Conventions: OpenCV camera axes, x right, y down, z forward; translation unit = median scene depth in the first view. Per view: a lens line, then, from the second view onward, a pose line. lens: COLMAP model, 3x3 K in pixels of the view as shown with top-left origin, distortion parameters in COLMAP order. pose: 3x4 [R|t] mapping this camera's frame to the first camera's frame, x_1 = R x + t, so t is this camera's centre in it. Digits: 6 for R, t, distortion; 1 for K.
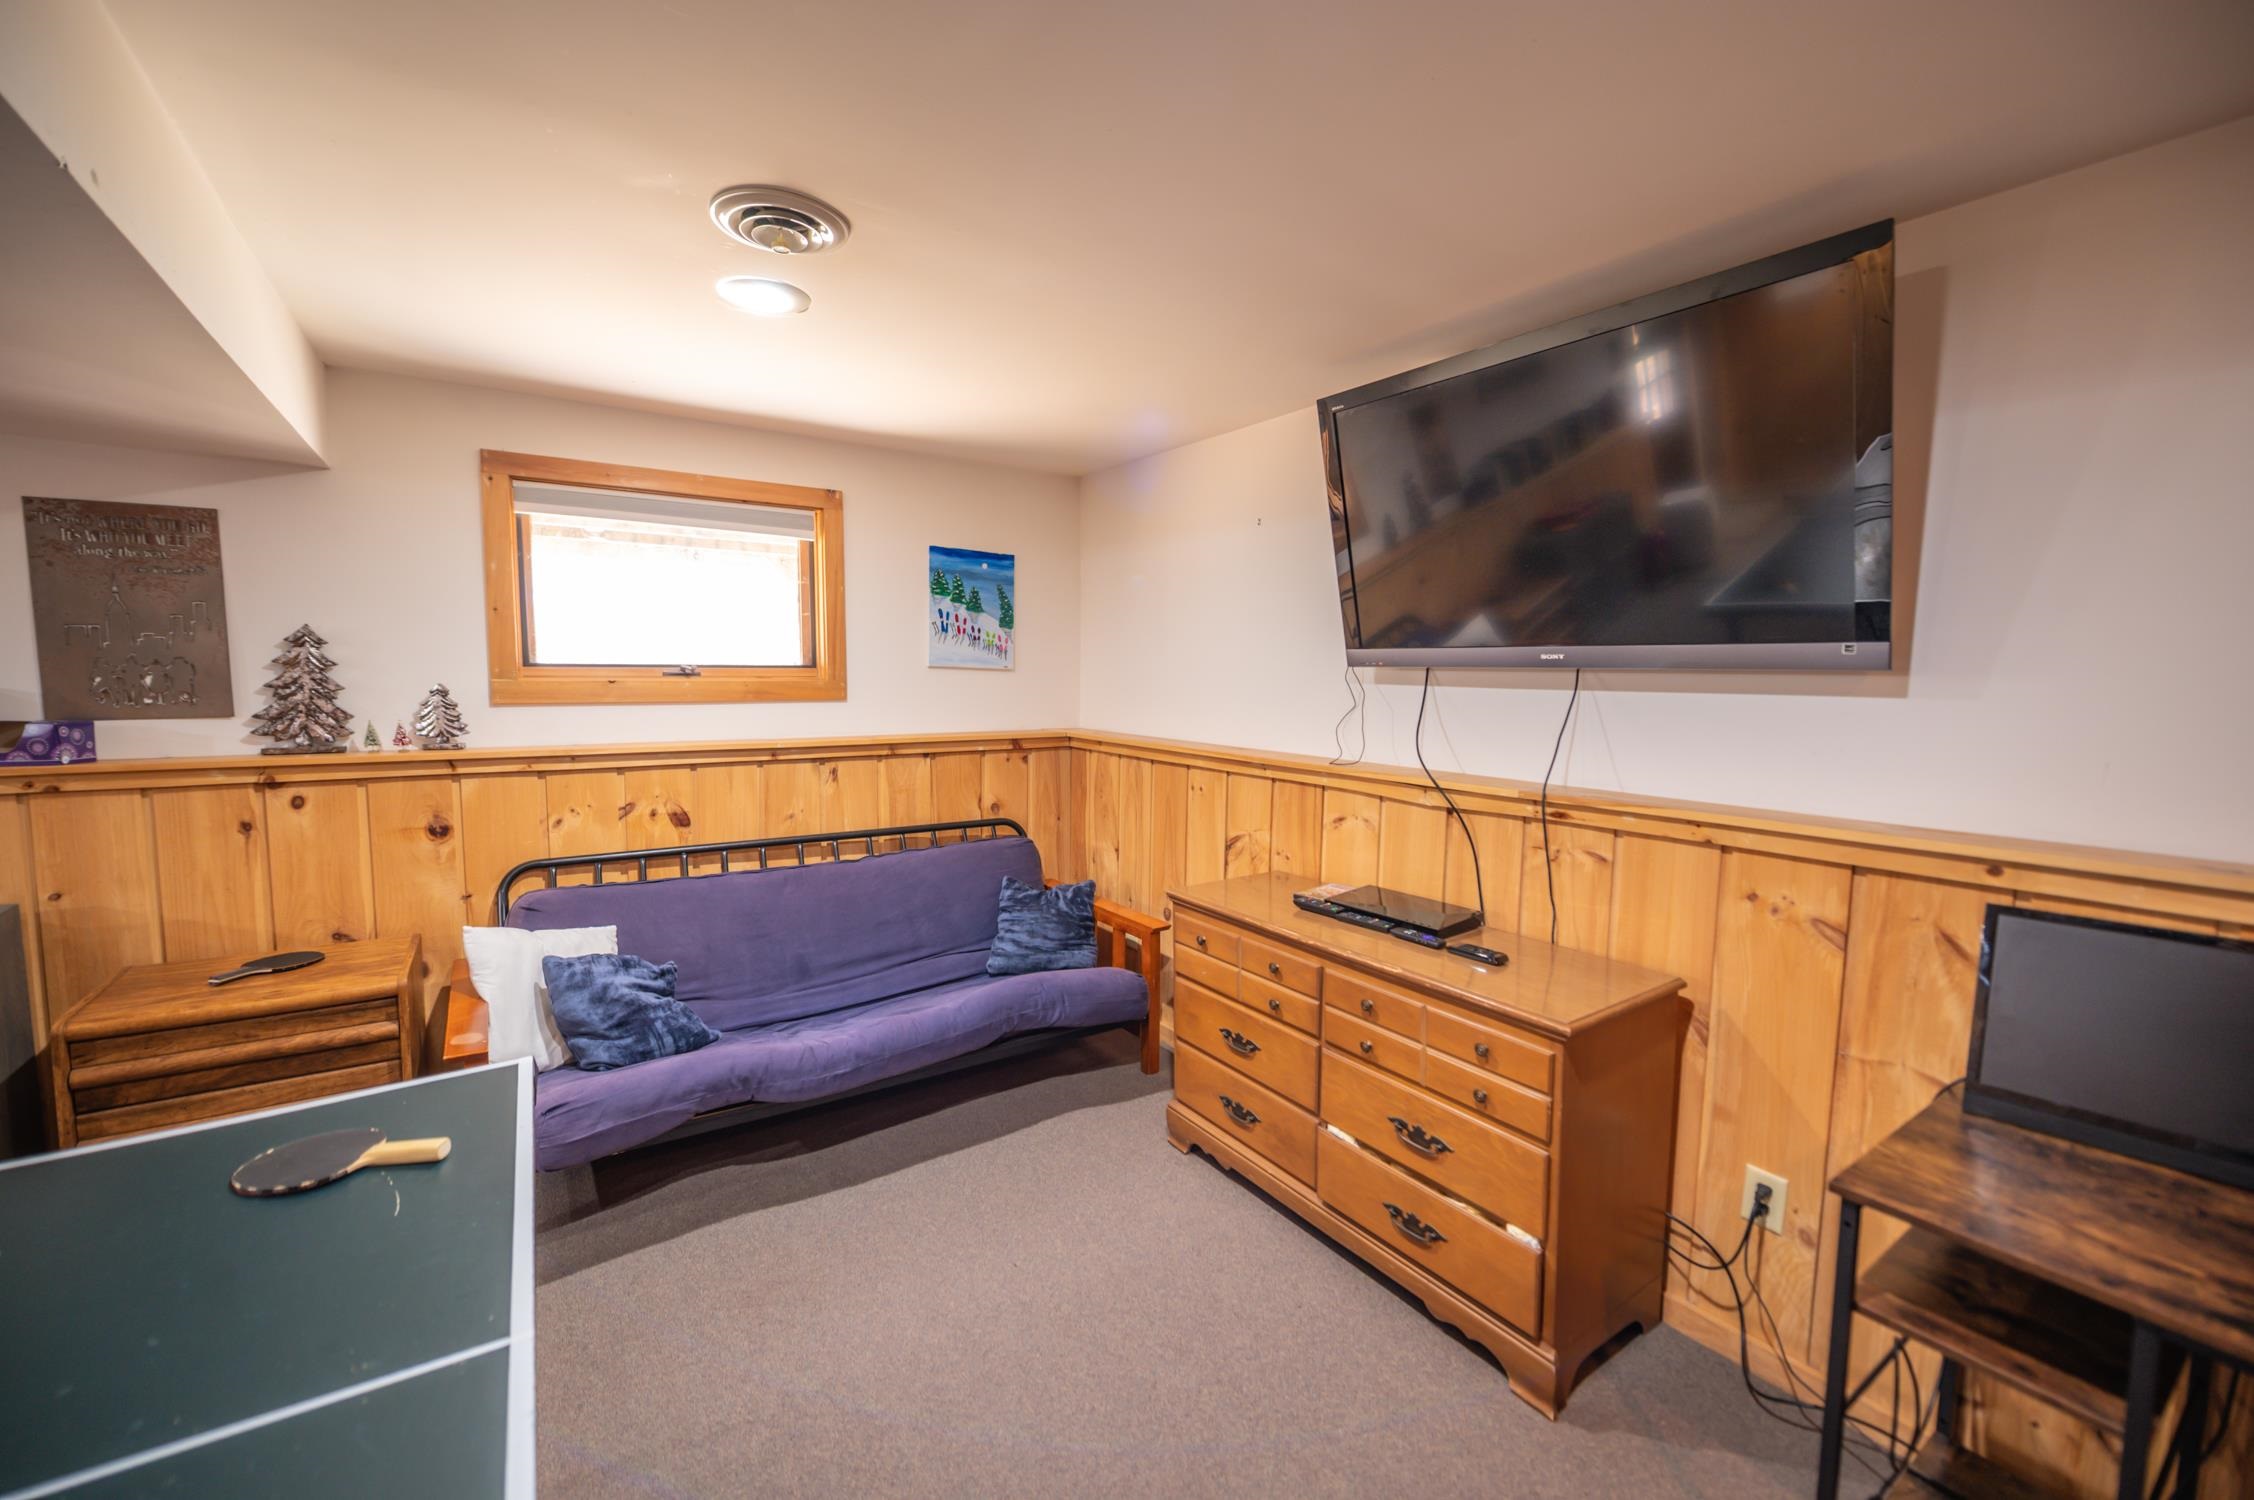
lens RADIAL K [[895.7, 0, 1114.0], [0, 895.7, 746.5], [0, 0, 1]] dist [0.014690, -0.010177]
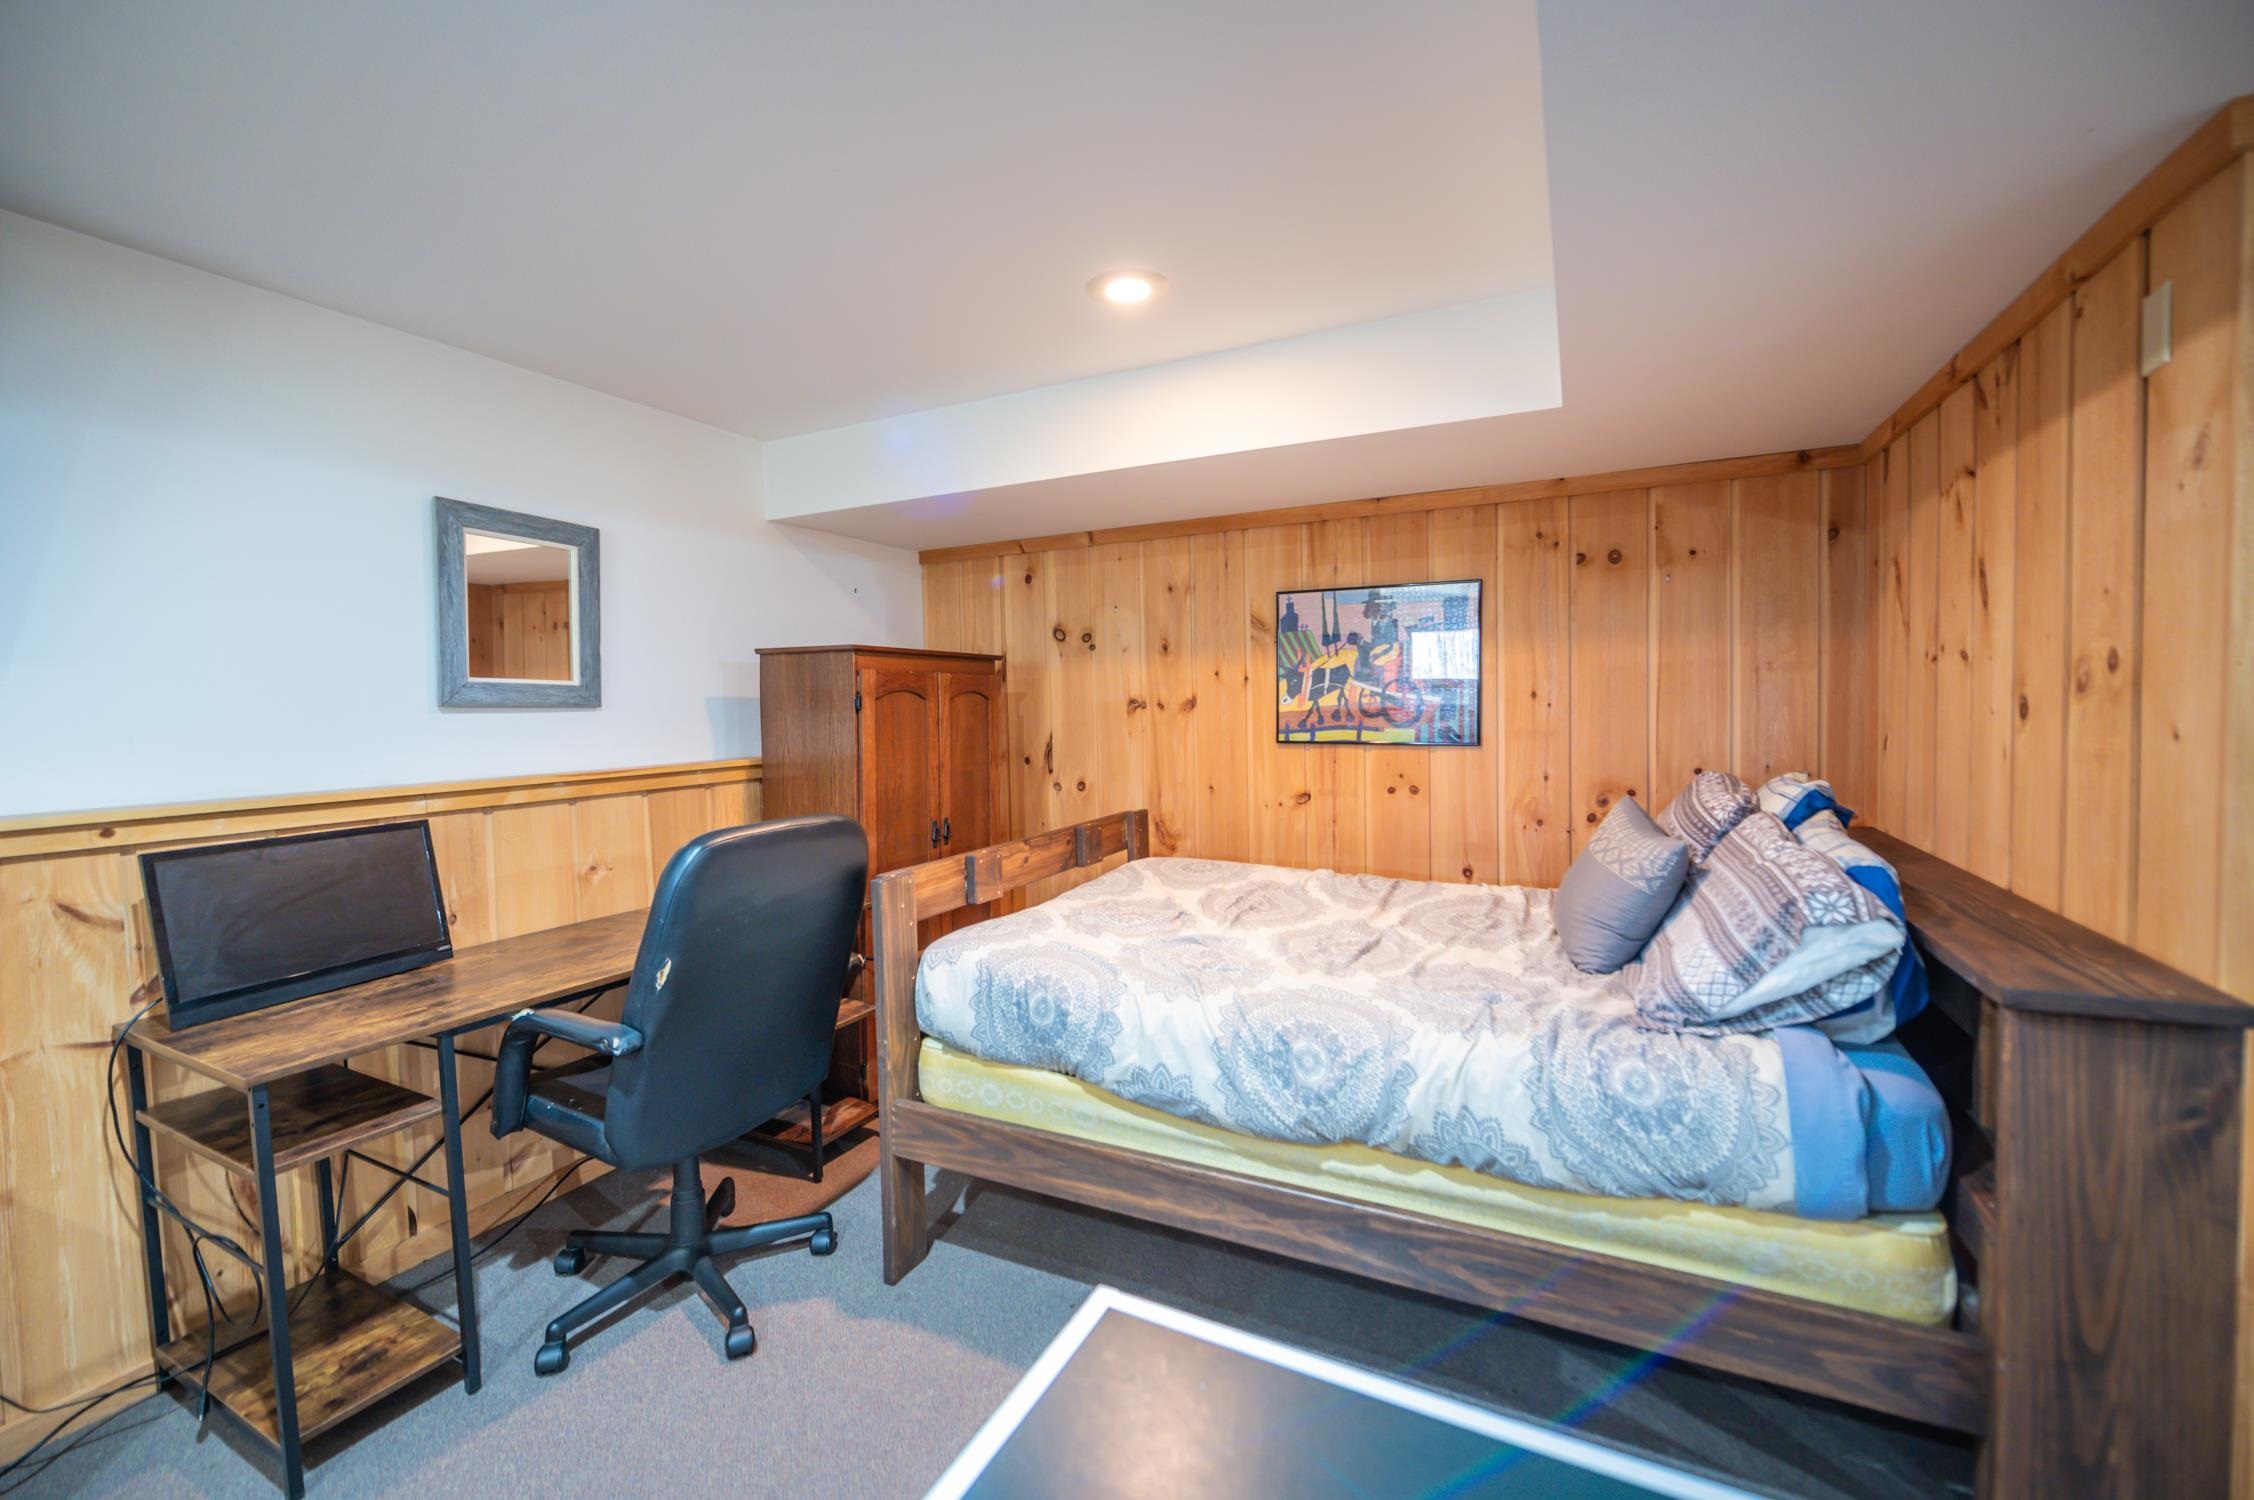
lens RADIAL K [[895.7, 0, 1114.0], [0, 895.7, 746.5], [0, 0, 1]] dist [0.014690, -0.010177]
pose [[-0.483386, -0.038483, 0.874561, -0.339629], [0.096812, 0.990555, 0.097097, 0.024640], [-0.870038, 0.131604, -0.475095, 0.237152]]
